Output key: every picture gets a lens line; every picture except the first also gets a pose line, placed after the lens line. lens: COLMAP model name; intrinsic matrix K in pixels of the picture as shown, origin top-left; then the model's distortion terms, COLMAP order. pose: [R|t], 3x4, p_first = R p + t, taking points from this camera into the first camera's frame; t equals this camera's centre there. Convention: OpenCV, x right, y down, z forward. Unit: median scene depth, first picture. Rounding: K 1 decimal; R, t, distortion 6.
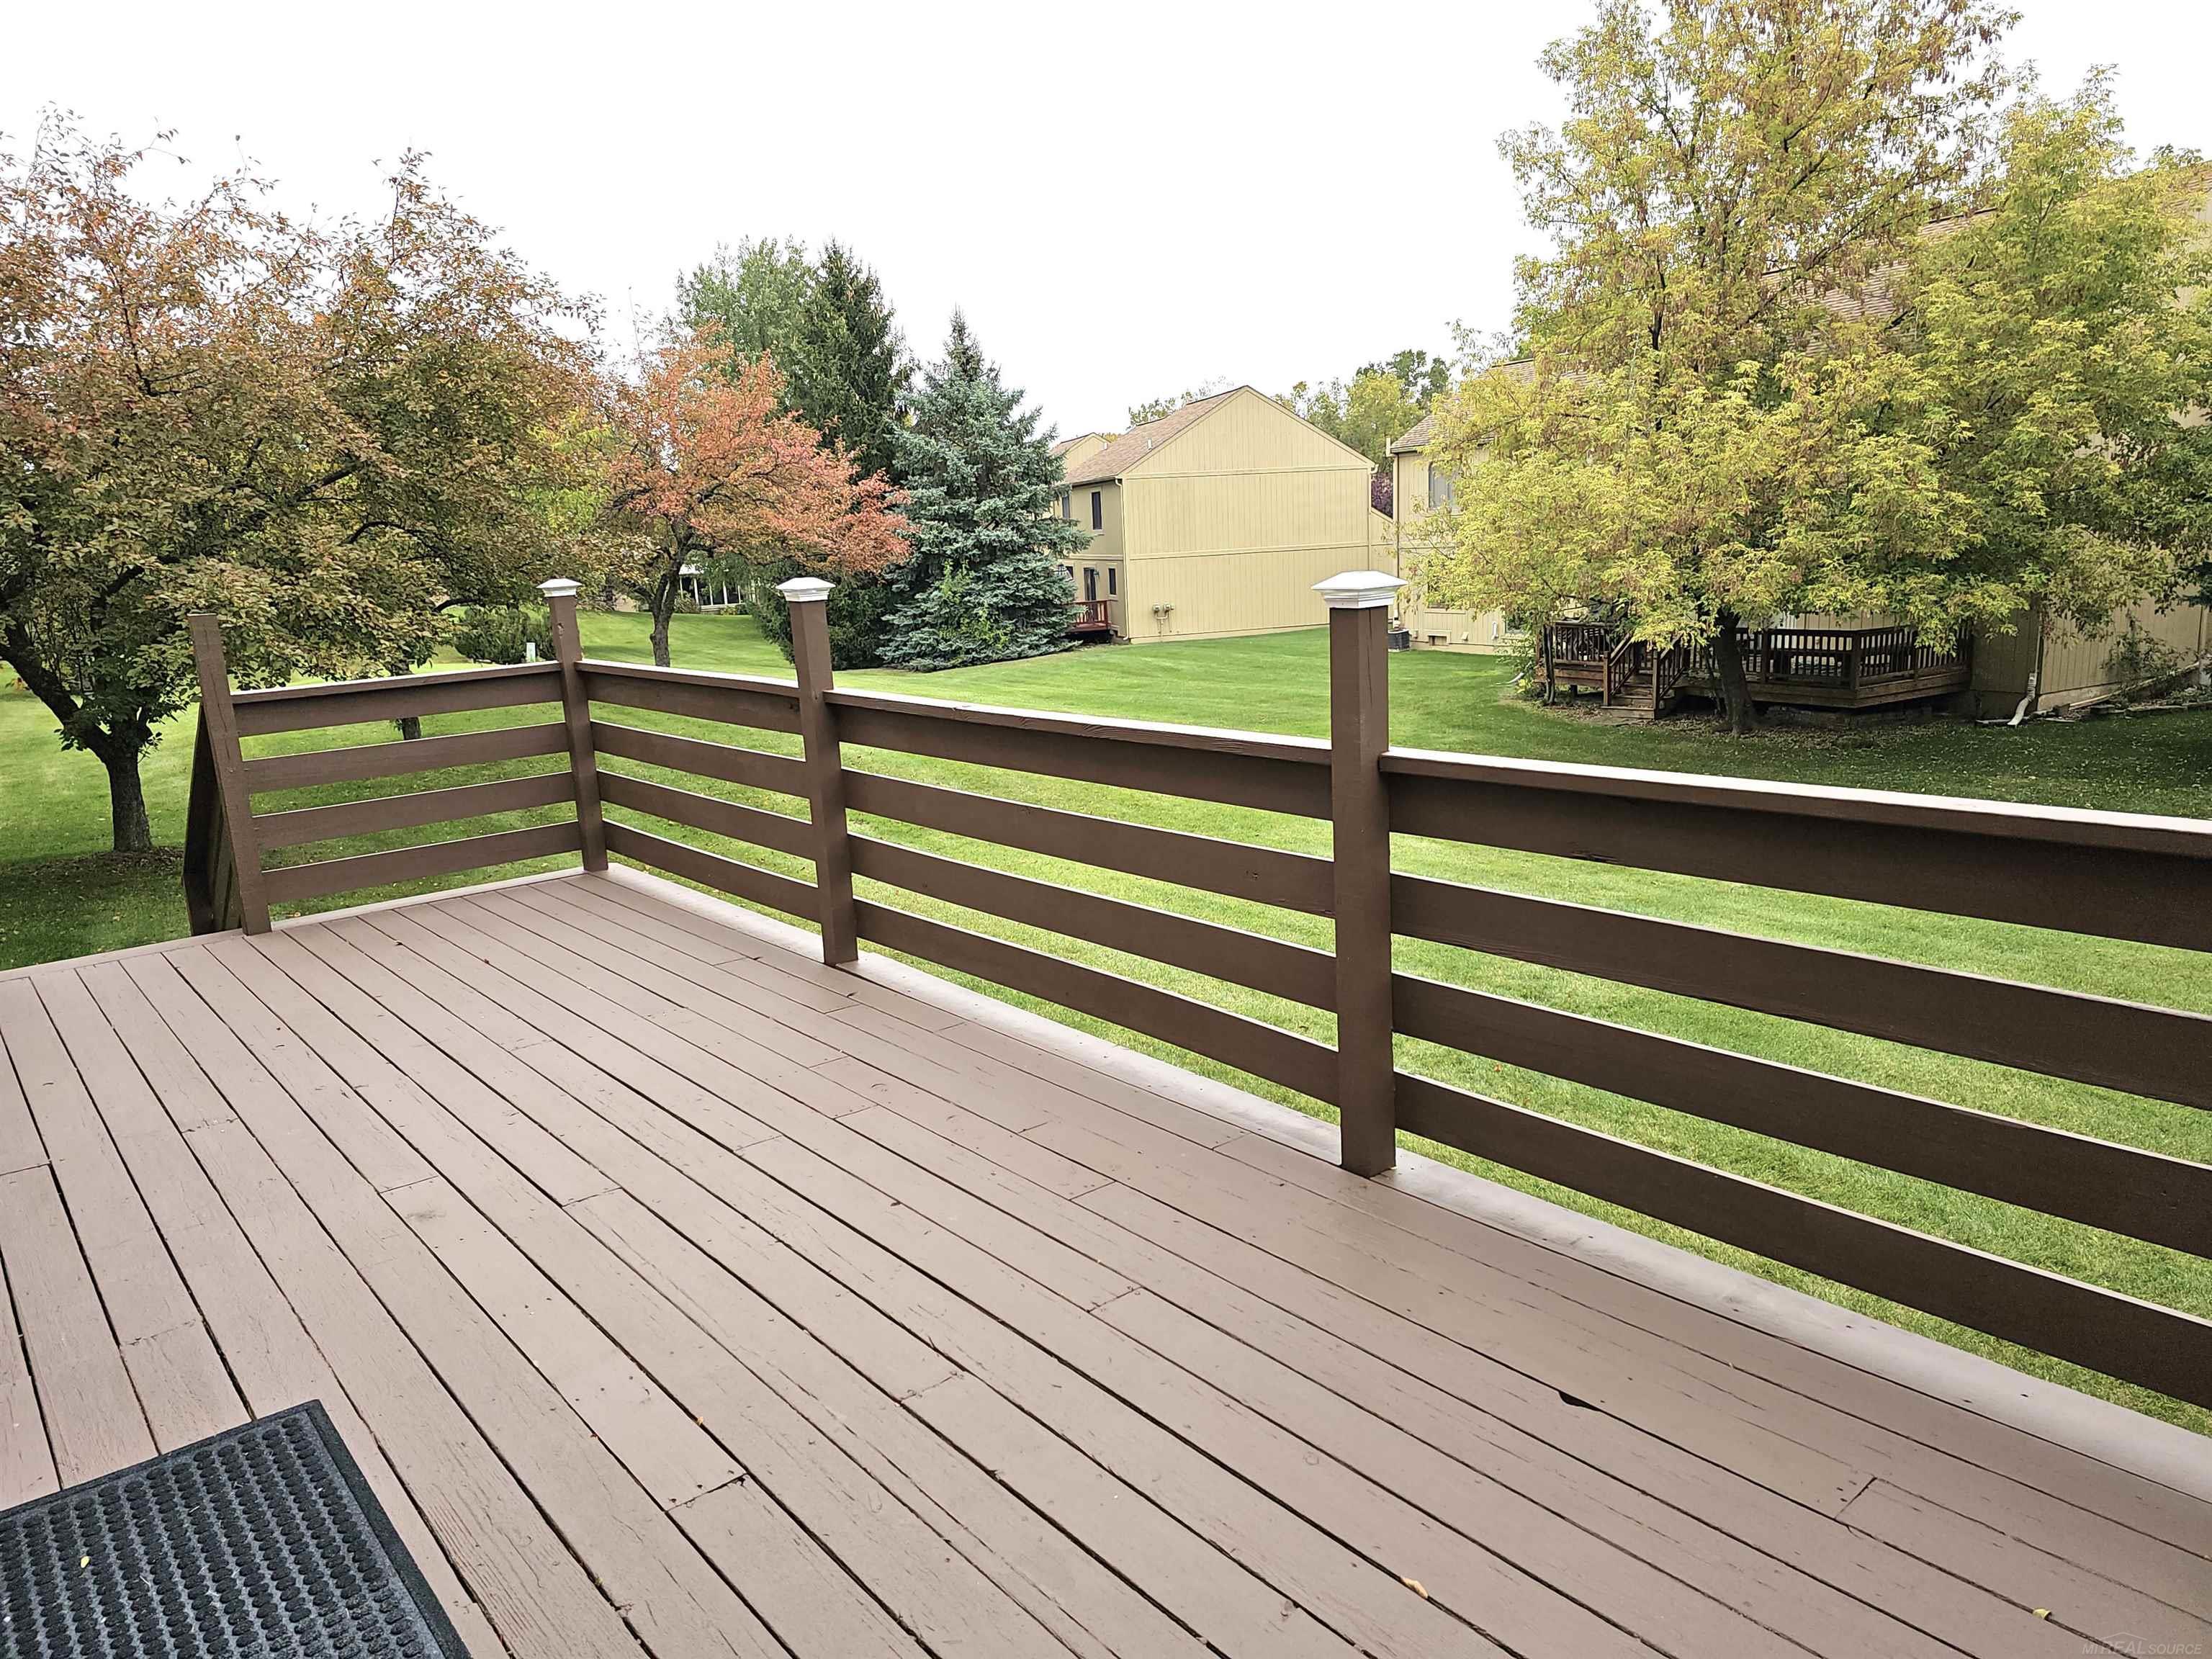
lens RADIAL K [[1491.1, 0, 1106.0], [0, 1491.1, 829.5], [0, 0, 1]] dist [0.004406, 0.002518]
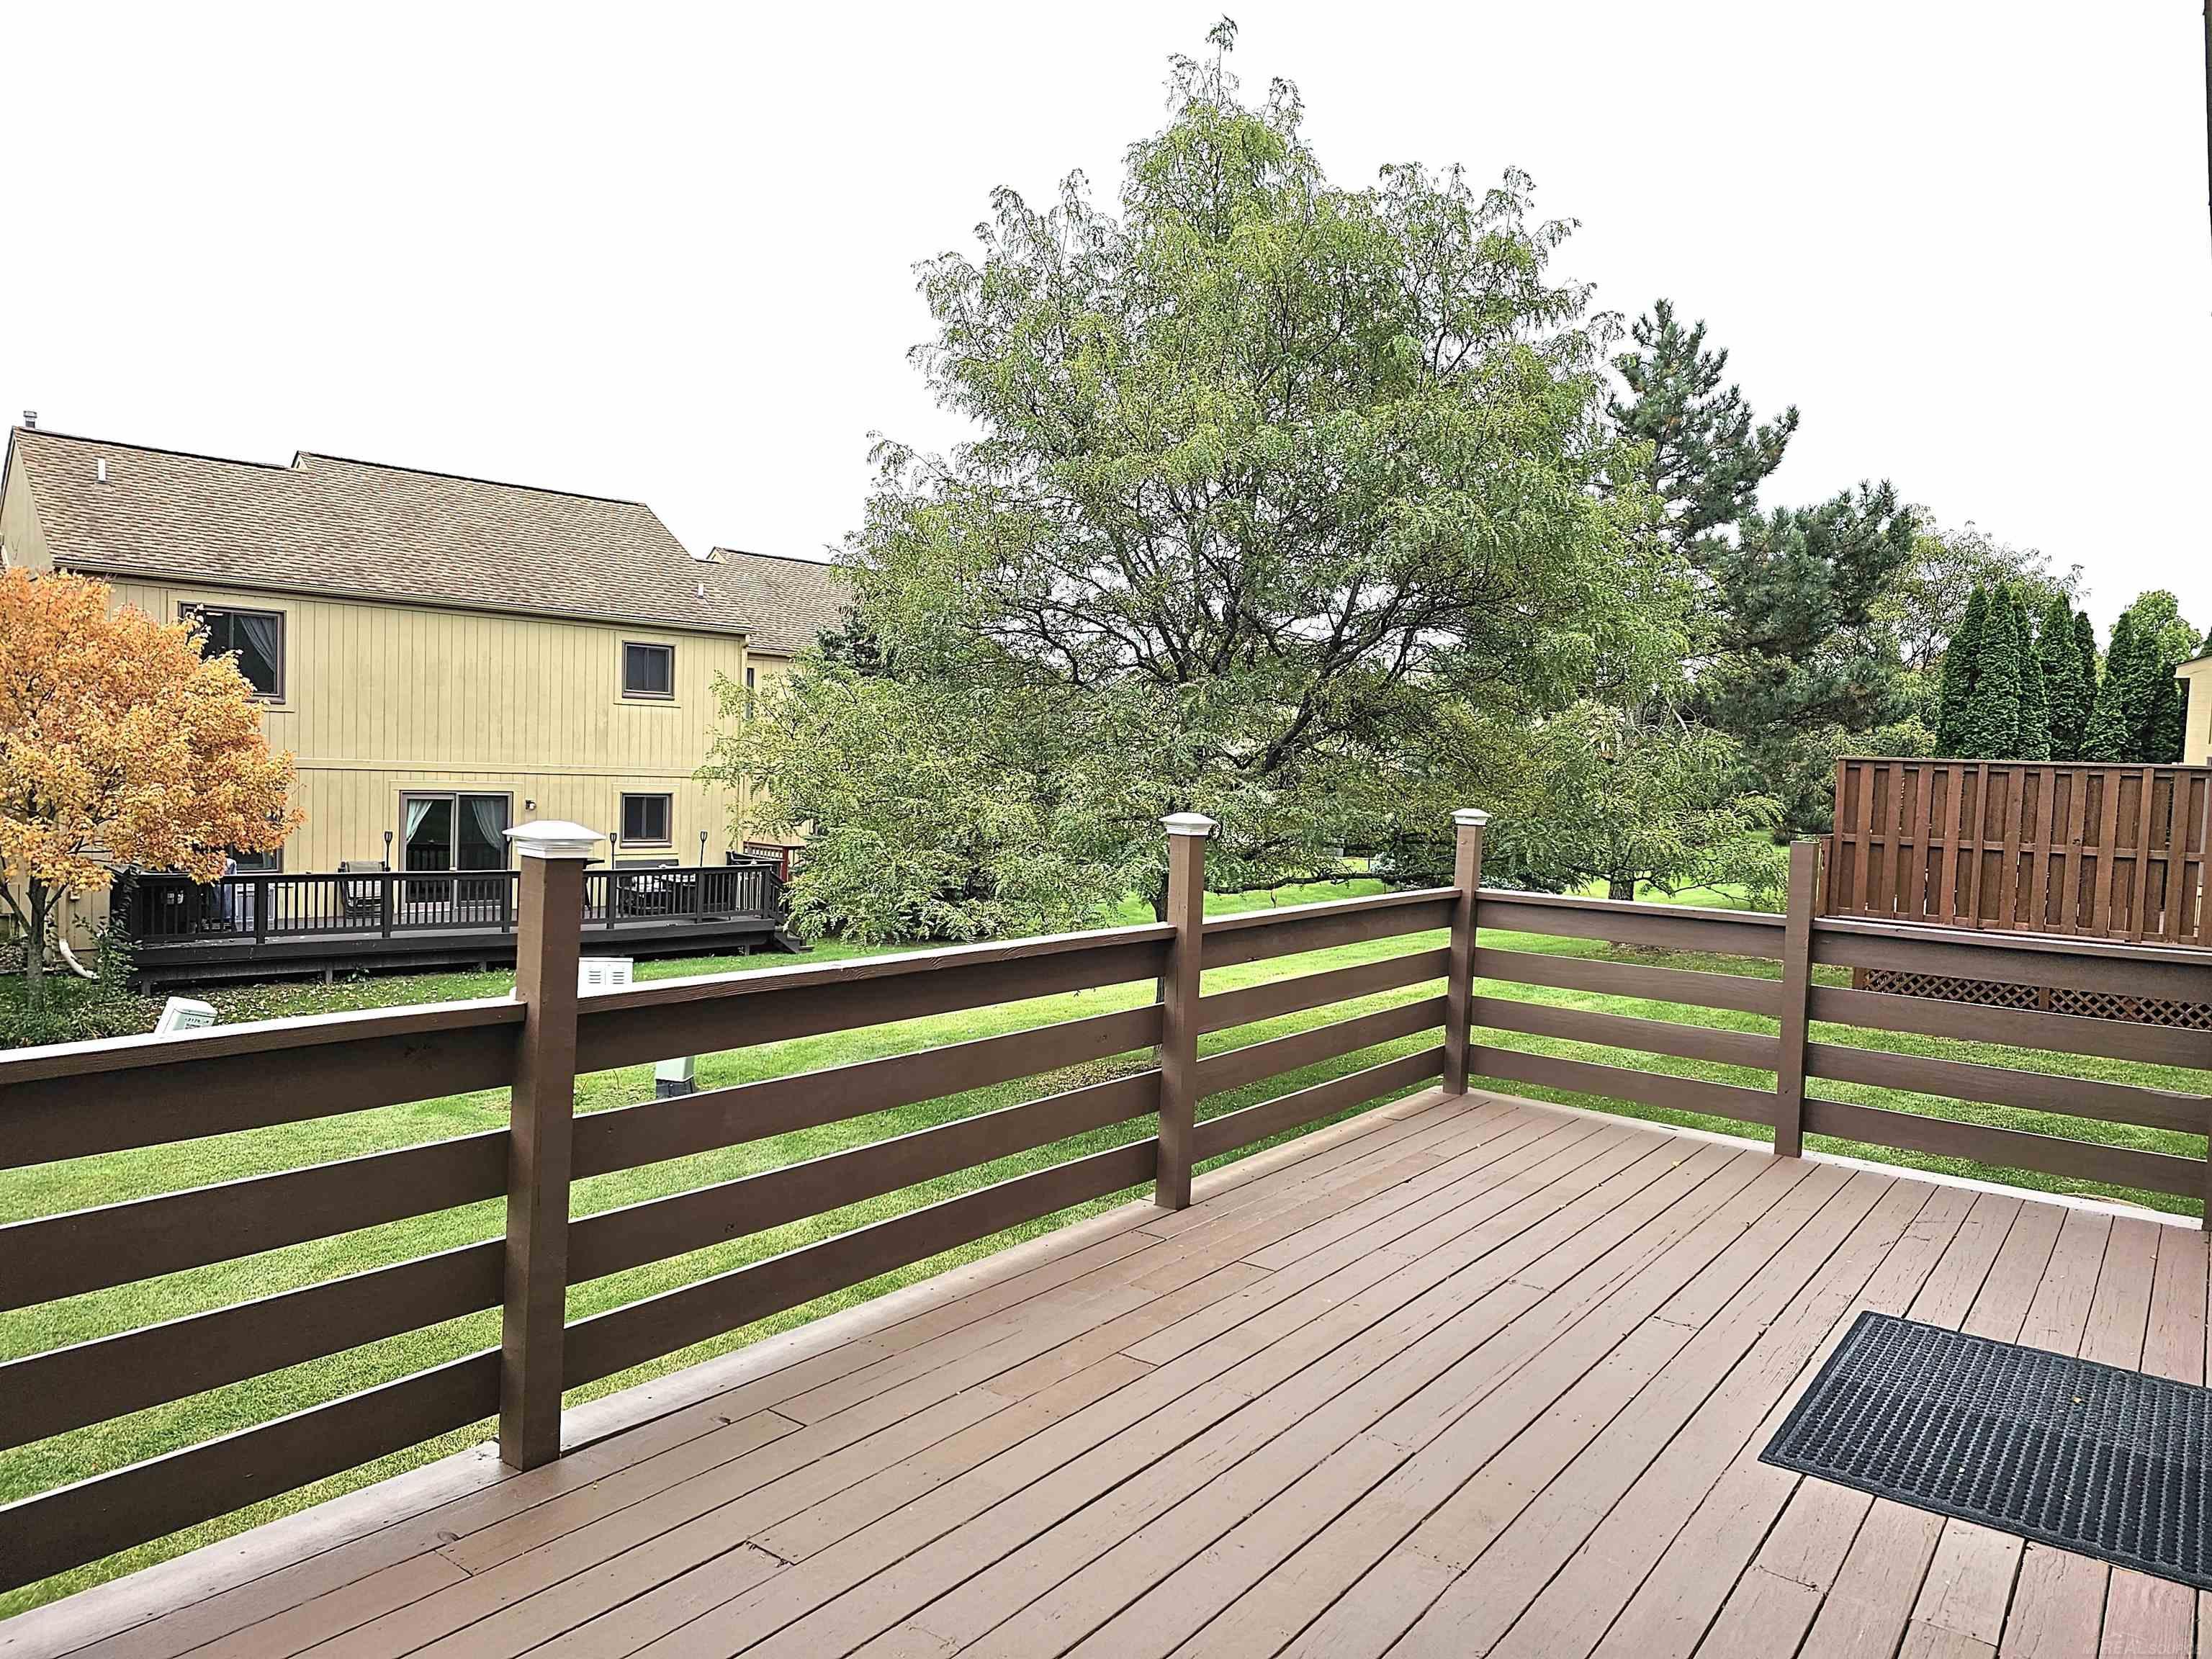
lens RADIAL K [[1446.3, 0, 1079.1], [0, 1446.3, 869.3], [0, 0, 1]] dist [0.001587, -0.000038]
pose [[-0.200292, -0.048080, 0.978556, -1.156978], [0.163443, 0.983159, 0.081760, -0.225413], [-0.966007, 0.176314, -0.189061, 1.234438]]
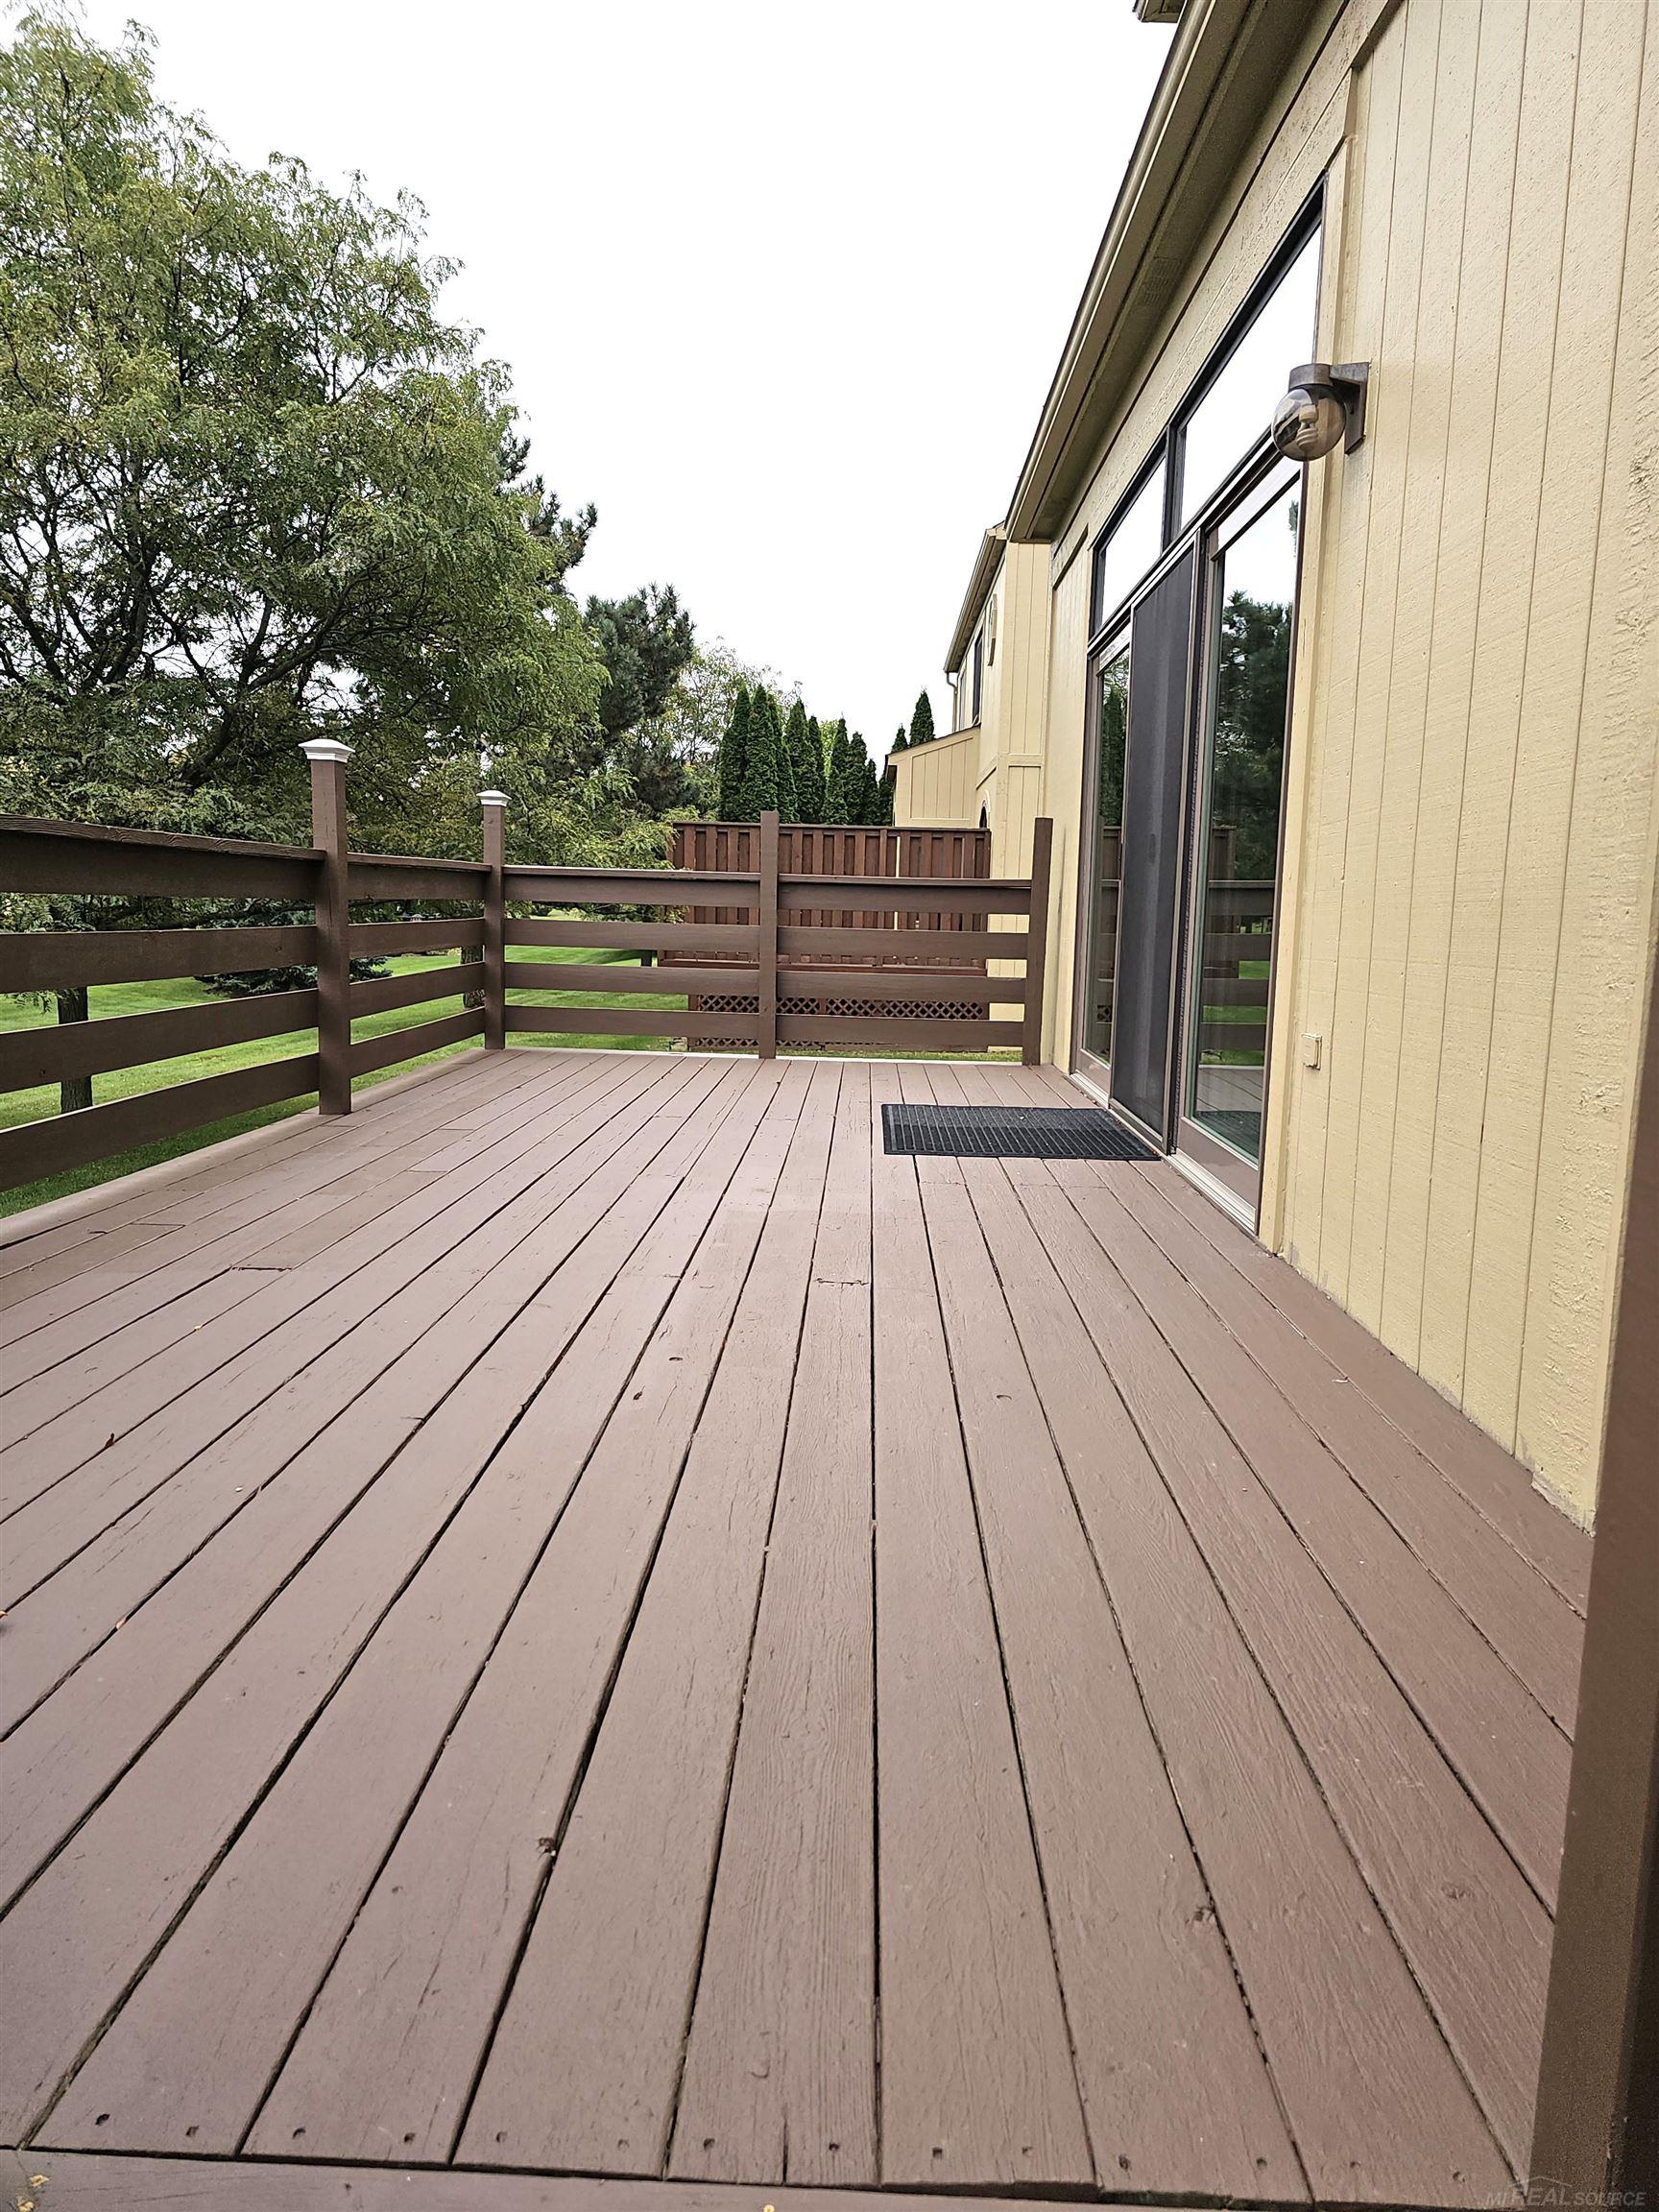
lens RADIAL K [[1468.6, 0, 829.5], [0, 1468.6, 1106.0], [0, 0, 1]] dist [0.067330, -0.066074]
pose [[-0.746671, -0.076495, 0.660781, -1.220466], [0.129345, 0.957709, 0.257027, -0.116283], [-0.652497, 0.277383, -0.705200, 1.681656]]
